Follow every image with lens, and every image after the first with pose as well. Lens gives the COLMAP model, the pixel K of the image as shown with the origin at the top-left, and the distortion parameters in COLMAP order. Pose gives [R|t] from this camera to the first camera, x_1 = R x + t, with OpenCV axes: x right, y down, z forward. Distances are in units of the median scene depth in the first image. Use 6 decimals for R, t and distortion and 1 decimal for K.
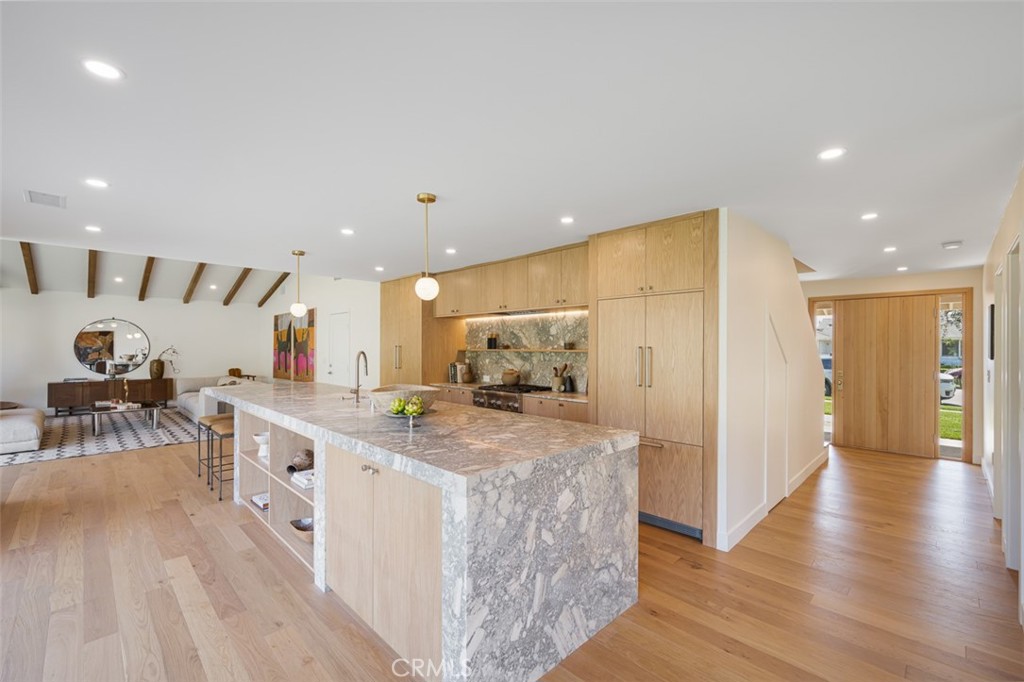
lens RADIAL K [[437.0, 0, 516.3], [0, 437.0, 344.7], [0, 0, 1]] dist [-0.000804, 0.000071]
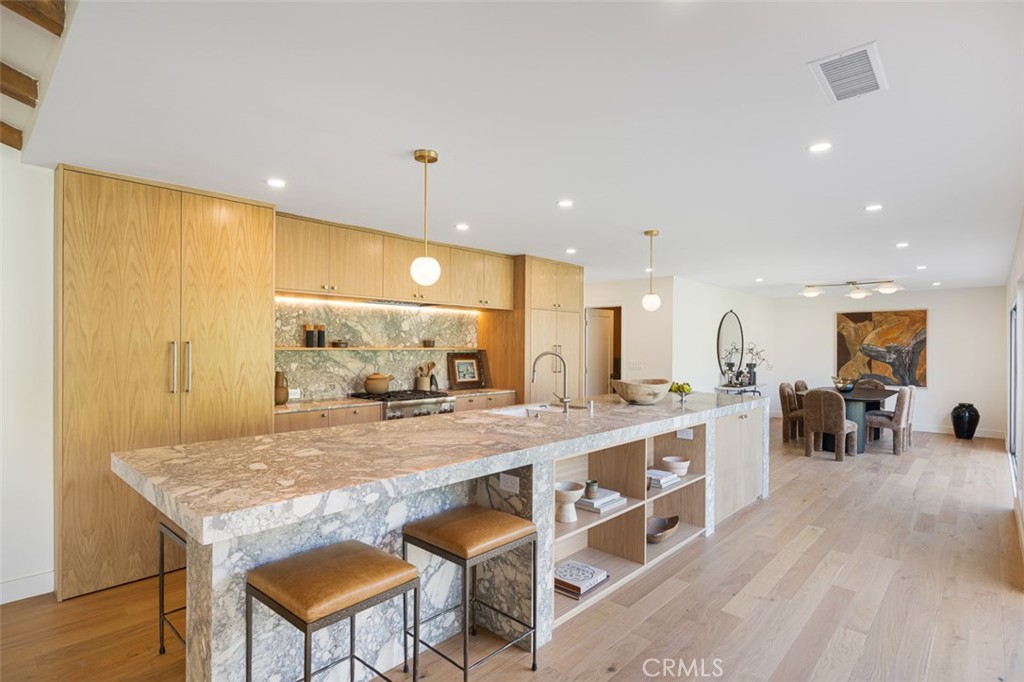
lens RADIAL K [[518.8, 0, 510.7], [0, 518.8, 347.0], [0, 0, 1]] dist [-0.001507, -0.000497]
pose [[-0.032783, -0.005015, 0.999450, -0.916850], [-0.010960, 0.999929, 0.004658, 0.002410], [-0.999402, -0.010801, -0.032836, 0.771643]]
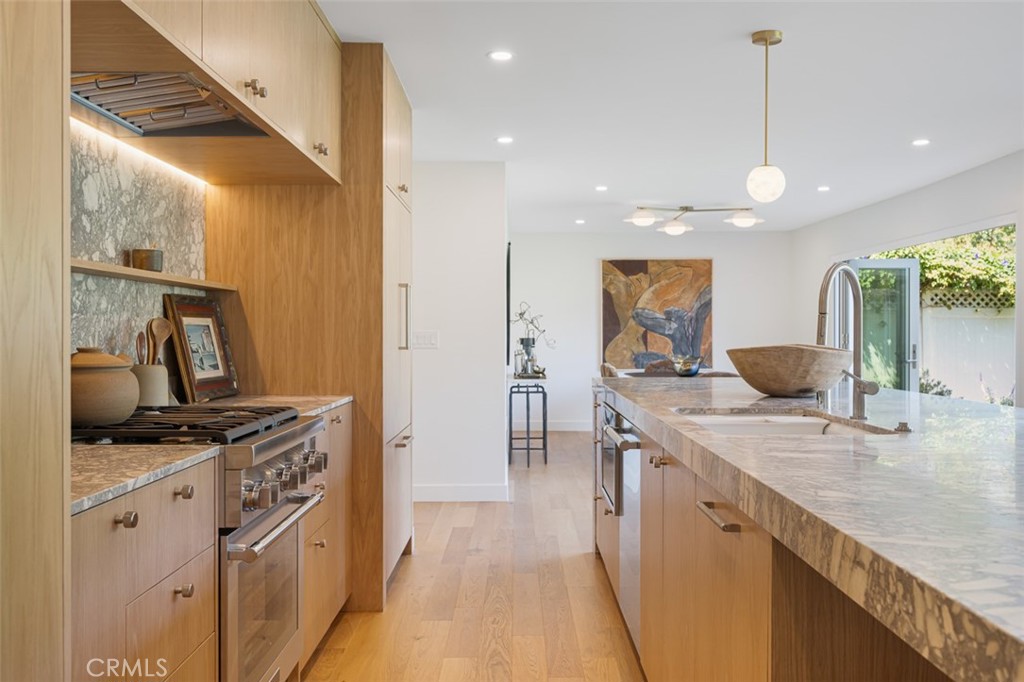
lens RADIAL K [[902.1, 0, 512.0], [0, 902.1, 341.0], [0, 0, 1]] dist [0.008174, -0.051401]
pose [[-0.709182, -0.007675, 0.704984, -0.448071], [-0.004172, 0.999969, 0.006690, 0.047435], [-0.705013, 0.001803, -0.709192, 1.133957]]
